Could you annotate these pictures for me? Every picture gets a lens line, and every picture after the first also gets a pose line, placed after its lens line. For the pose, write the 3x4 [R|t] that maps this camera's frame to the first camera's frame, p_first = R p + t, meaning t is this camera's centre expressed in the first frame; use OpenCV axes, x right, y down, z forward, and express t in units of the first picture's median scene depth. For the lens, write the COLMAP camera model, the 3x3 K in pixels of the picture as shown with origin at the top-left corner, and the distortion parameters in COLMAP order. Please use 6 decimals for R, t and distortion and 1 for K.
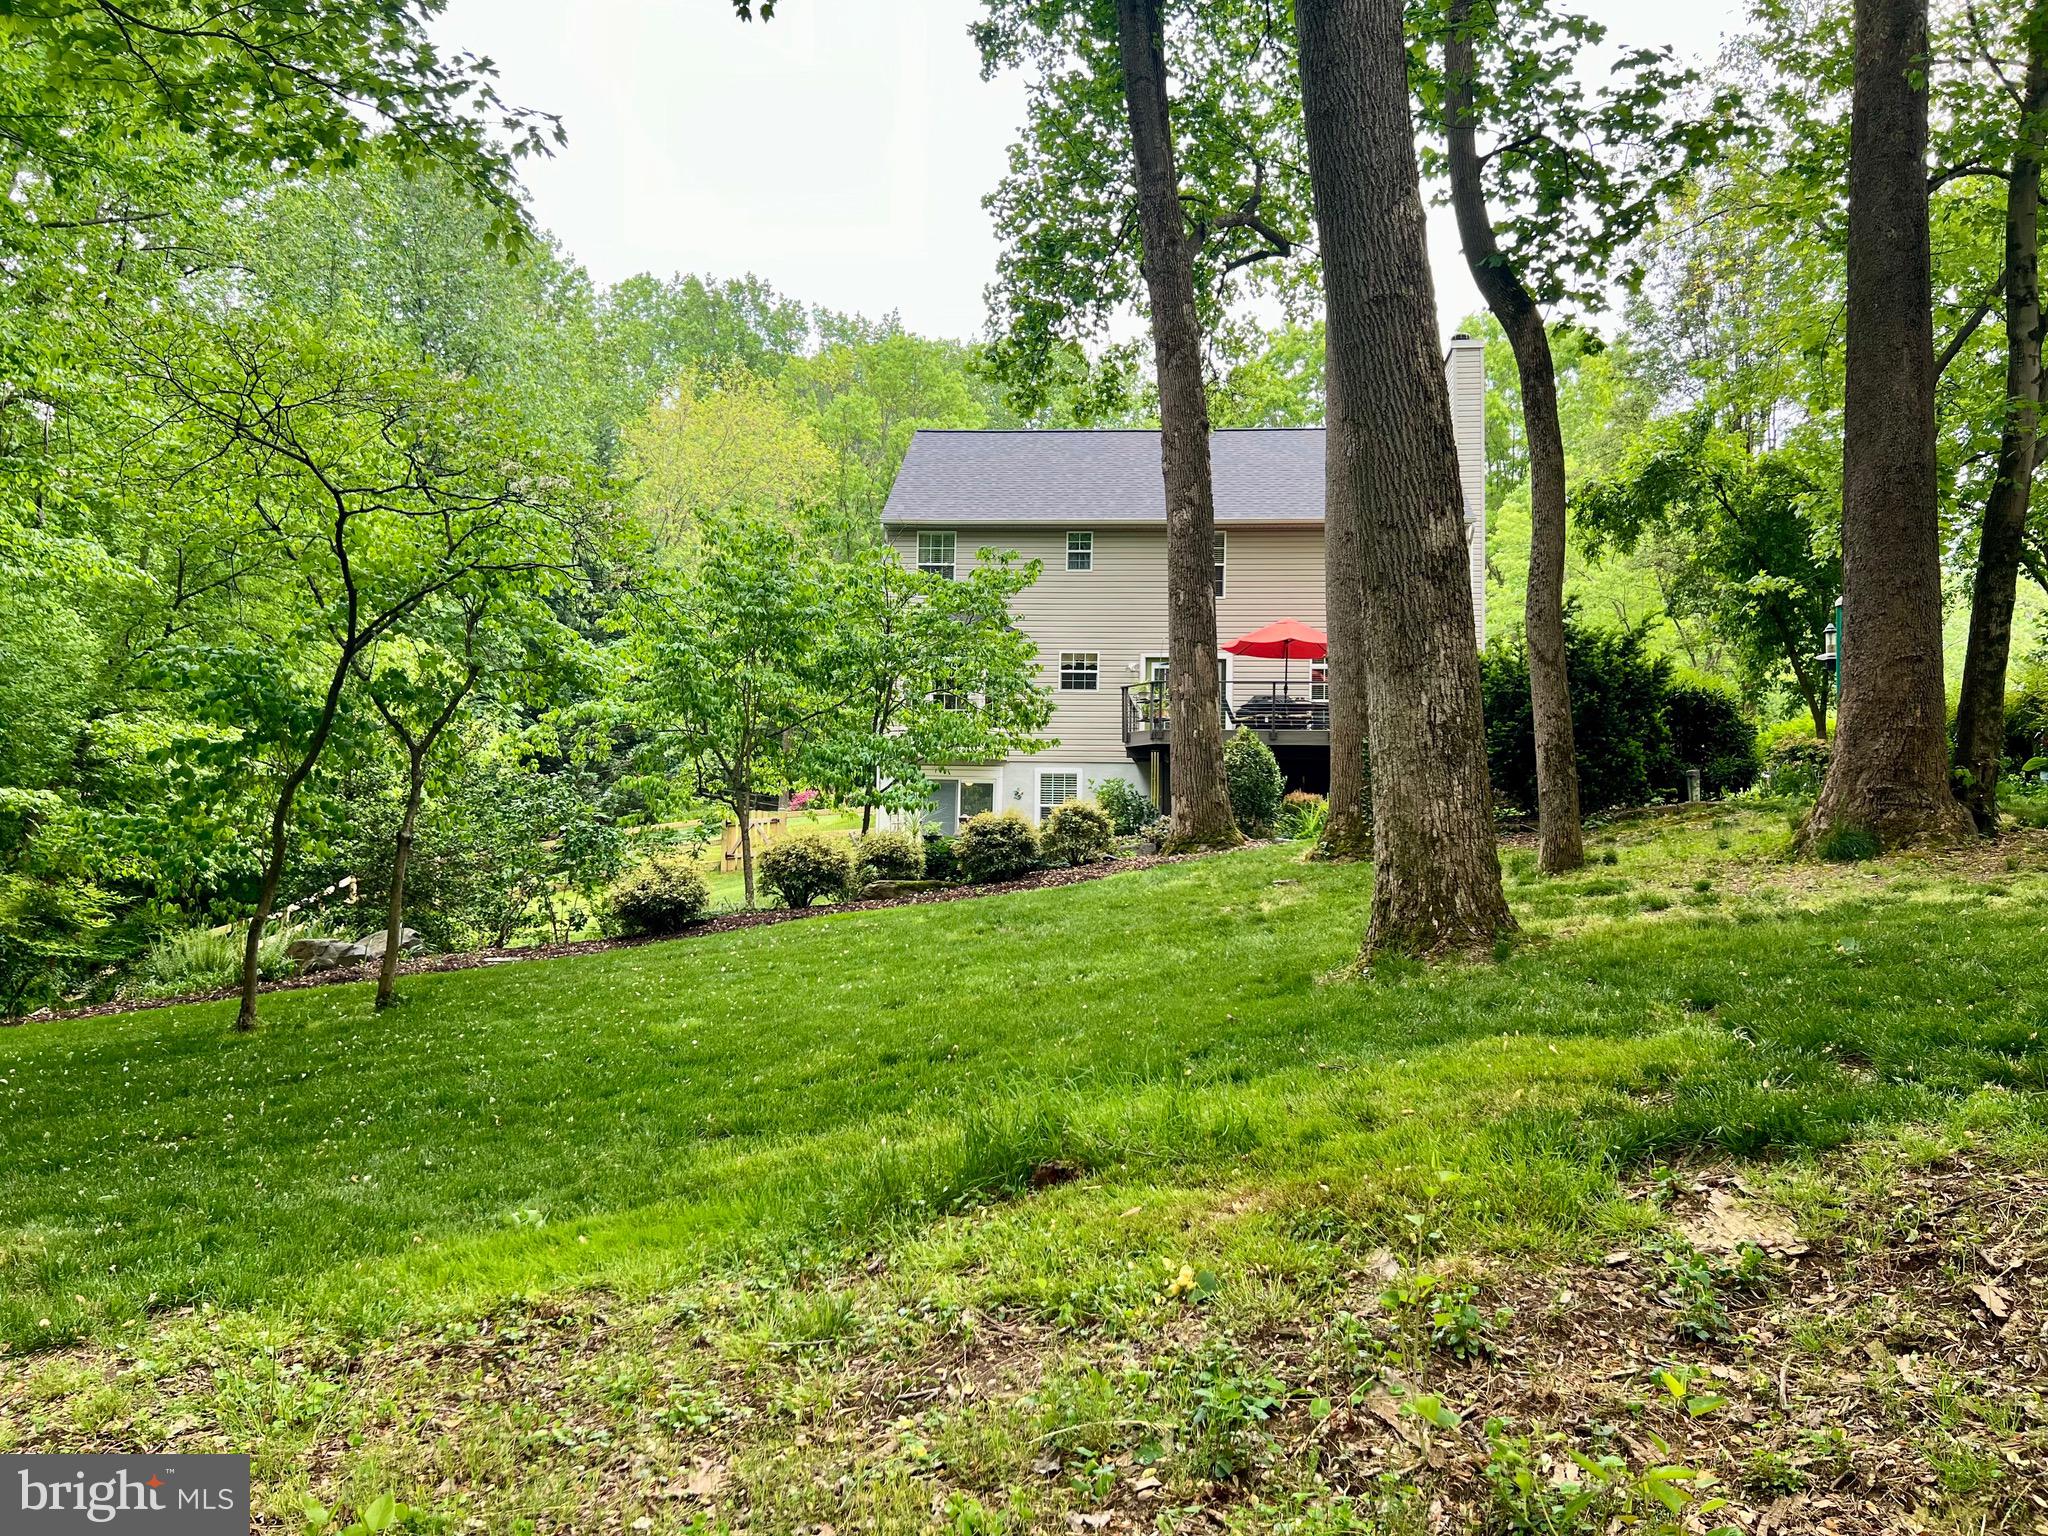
lens RADIAL K [[1548.6, 0, 986.6], [0, 1548.6, 784.7], [0, 0, 1]] dist [0.092113, -0.000842]
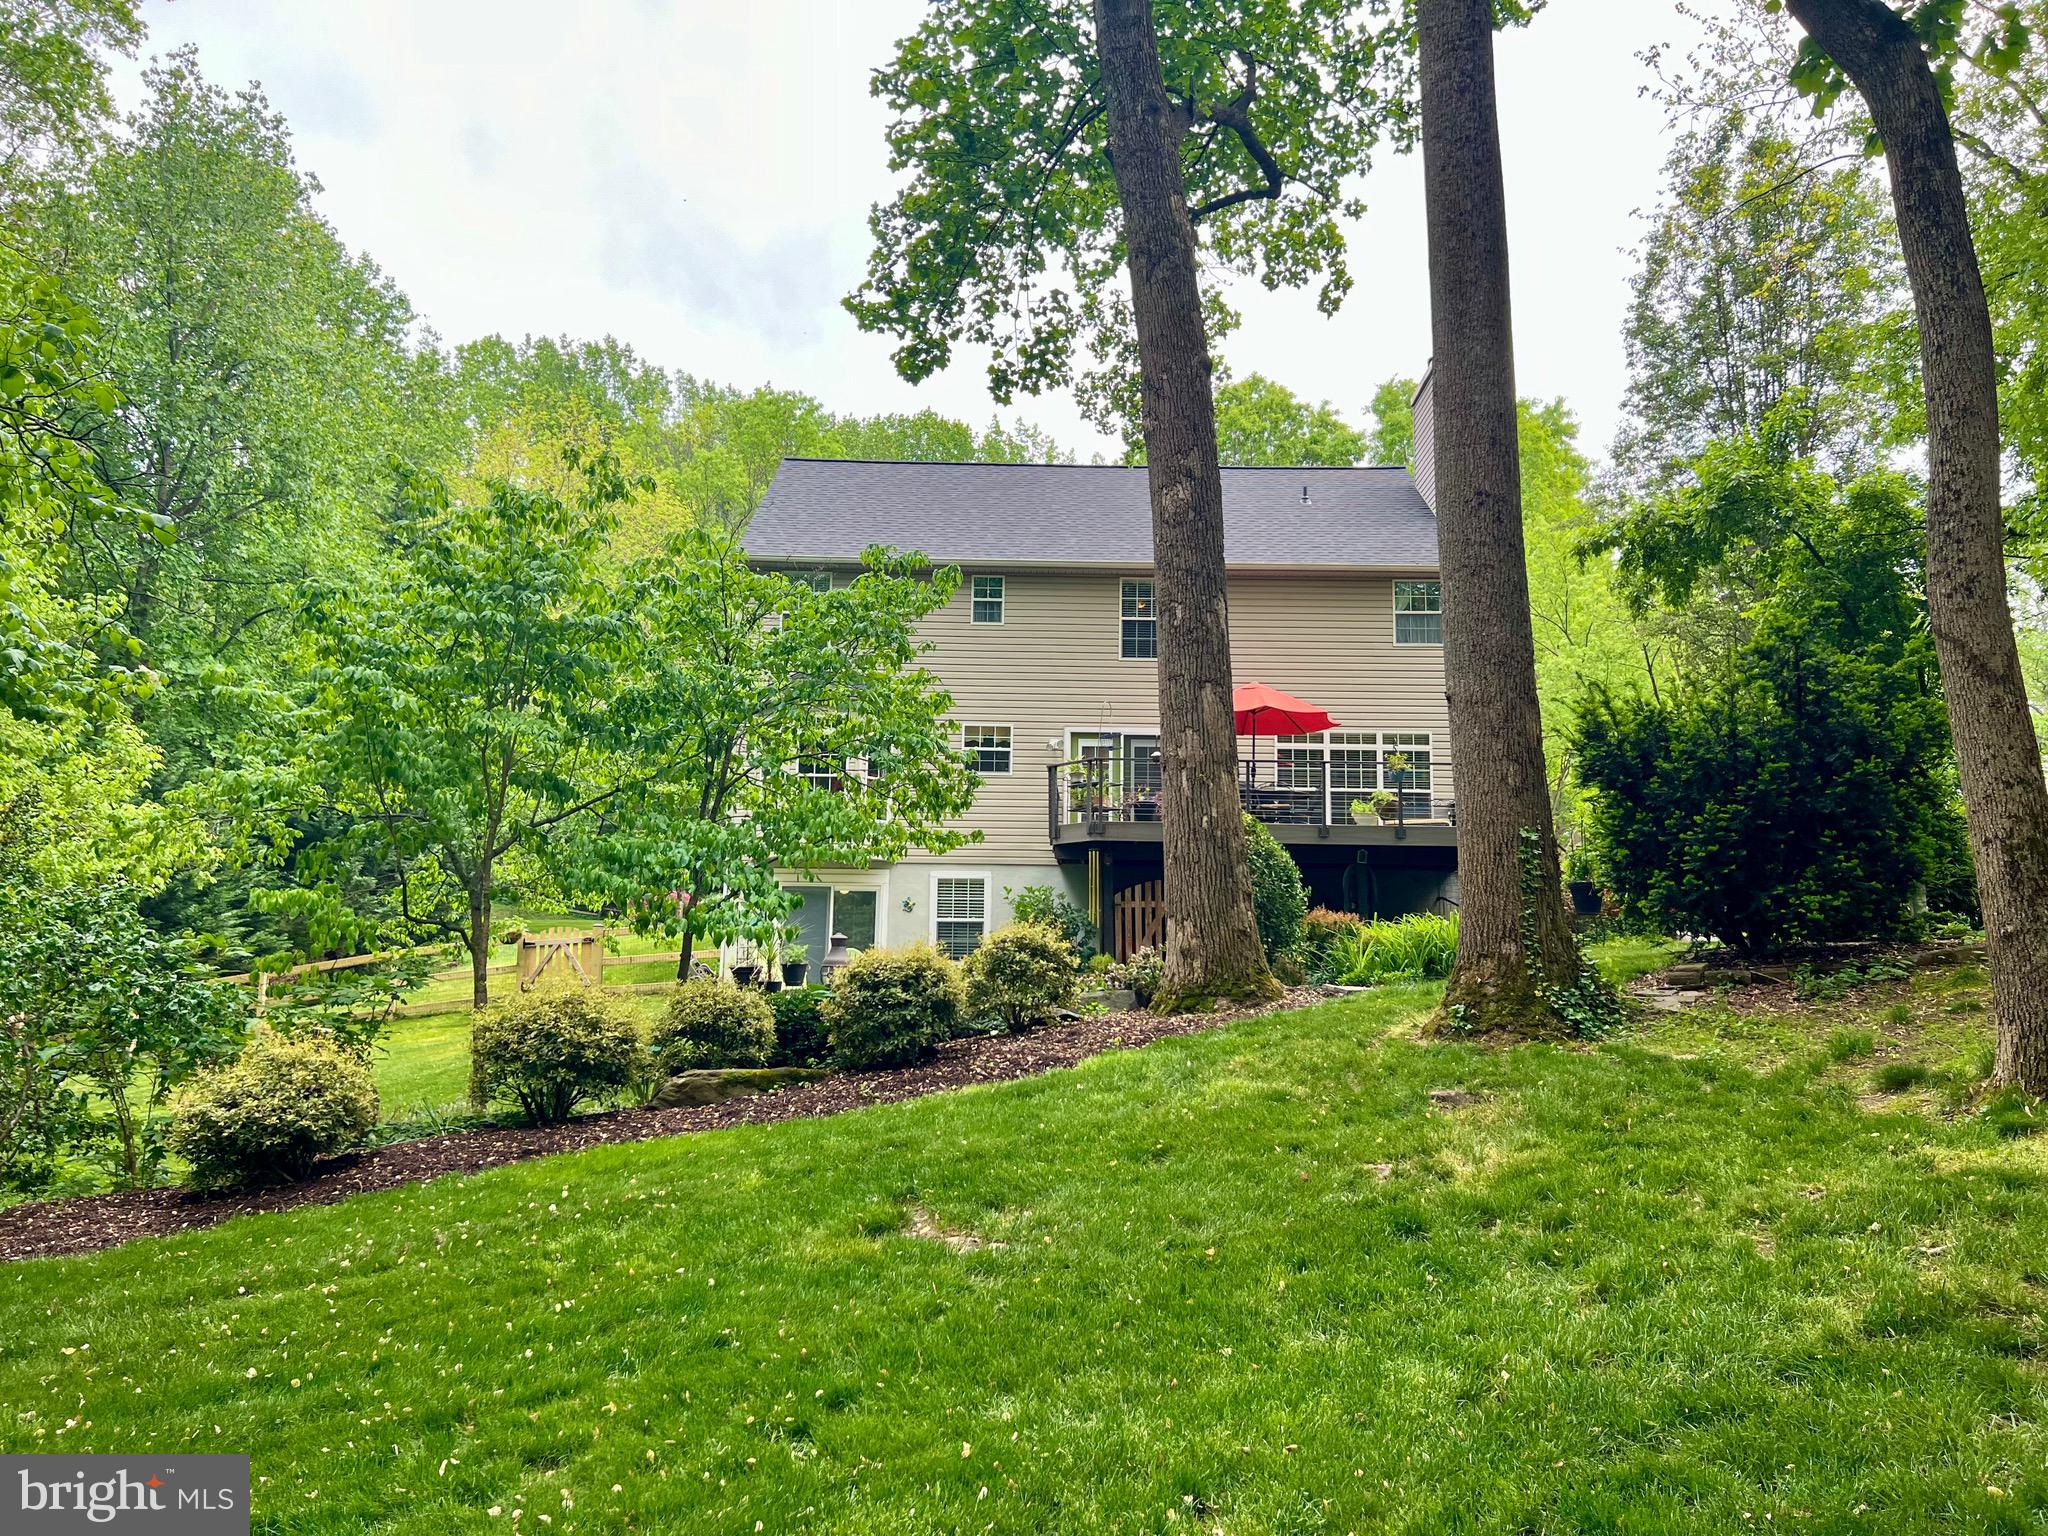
lens RADIAL K [[1548.6, 0, 986.6], [0, 1548.6, 784.7], [0, 0, 1]] dist [0.092113, -0.000842]
pose [[0.996718, 0.006788, 0.080672, -0.006133], [-0.001508, 0.997863, -0.065325, -0.005687], [-0.080943, 0.064989, 0.994598, 0.338759]]
